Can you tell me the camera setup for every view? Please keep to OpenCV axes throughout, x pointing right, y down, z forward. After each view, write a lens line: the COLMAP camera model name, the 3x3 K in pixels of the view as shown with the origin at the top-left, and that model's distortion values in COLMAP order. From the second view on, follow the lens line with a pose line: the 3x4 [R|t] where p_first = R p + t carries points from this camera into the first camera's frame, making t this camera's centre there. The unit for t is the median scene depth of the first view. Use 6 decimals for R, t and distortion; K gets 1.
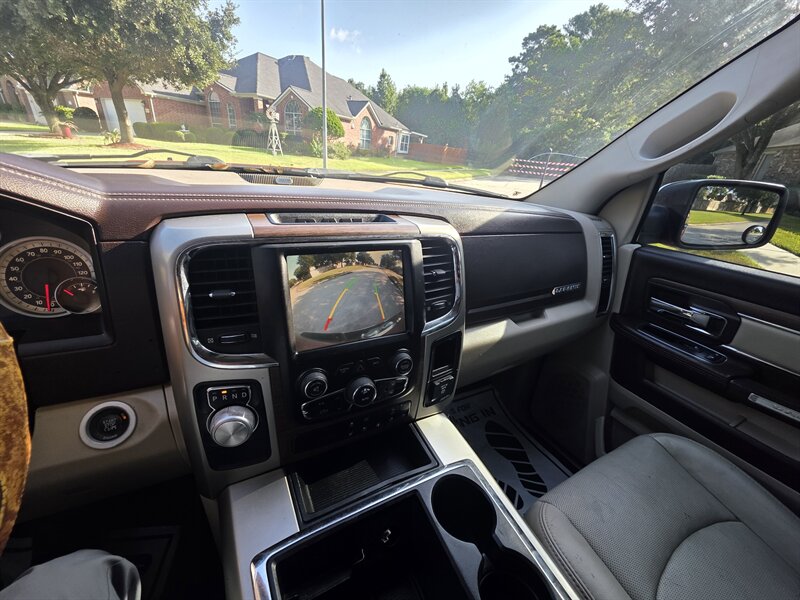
lens RADIAL K [[325.6, 0, 396.8], [0, 325.6, 299.3], [0, 0, 1]] dist [-0.000260, -0.000029]
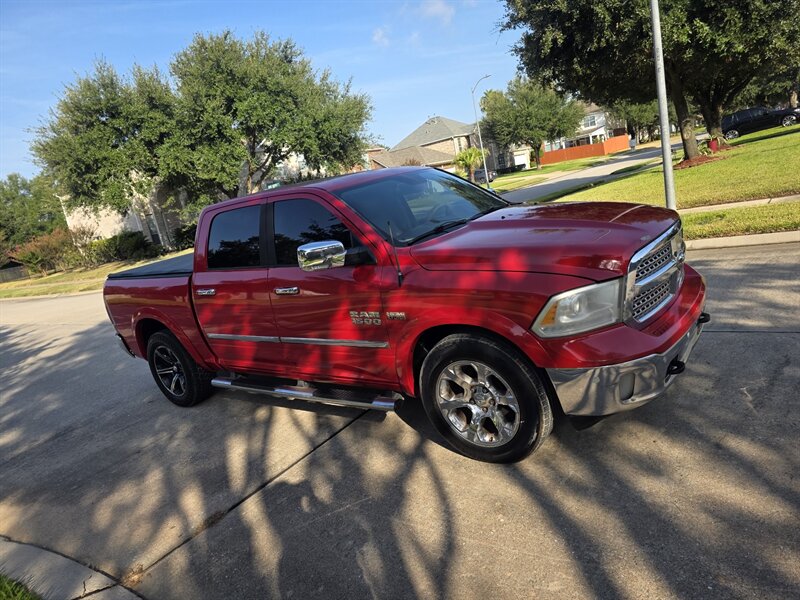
lens RADIAL K [[532.4, 0, 404.3], [0, 532.4, 288.0], [0, 0, 1]] dist [0.070600, -0.065398]
pose [[-0.216210, 0.129689, -0.967695, 0.165850], [-0.238678, 0.954046, 0.181187, -0.079024], [0.946724, 0.270142, -0.175320, 0.200943]]
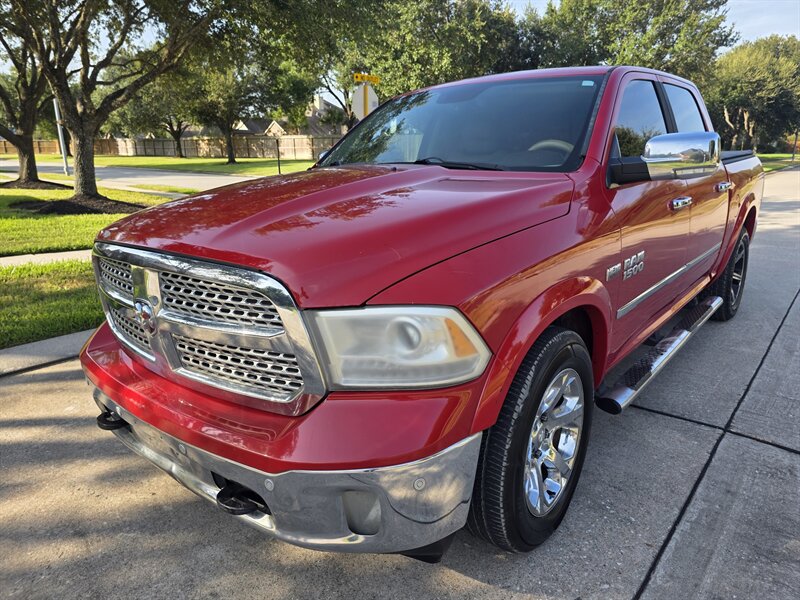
lens RADIAL K [[539.8, 0, 400.1], [0, 539.8, 300.0], [0, 0, 1]] dist [0.055409, -0.054095]
pose [[-0.967261, -0.151988, 0.203237, 0.063753], [0.017546, 0.758865, 0.651011, -0.103870], [-0.253175, 0.633264, -0.731354, 0.245298]]
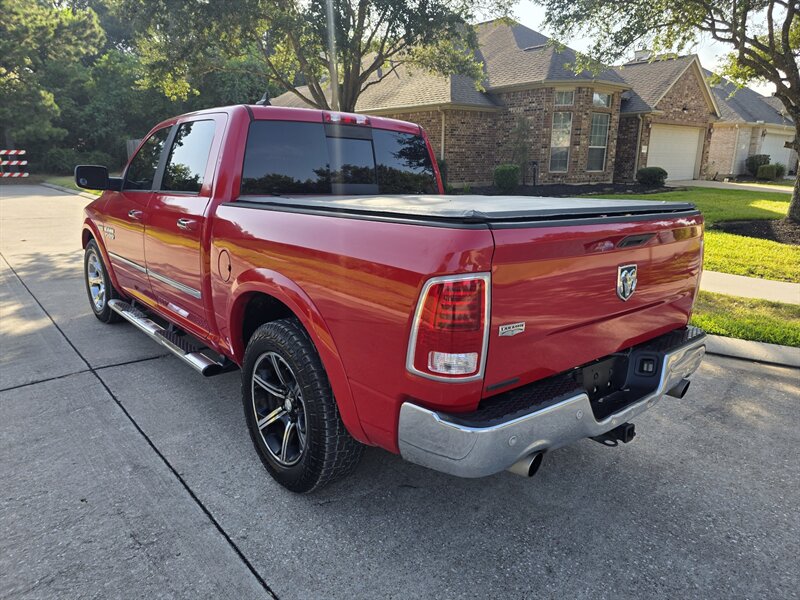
lens RADIAL K [[528.7, 0, 403.5], [0, 528.7, 291.1], [0, 0, 1]] dist [0.066827, -0.065580]
pose [[0.385469, -0.305112, 0.870816, -0.015759], [0.408894, 0.902509, 0.135218, -0.053338], [-0.827176, 0.303948, 0.472648, 0.110197]]
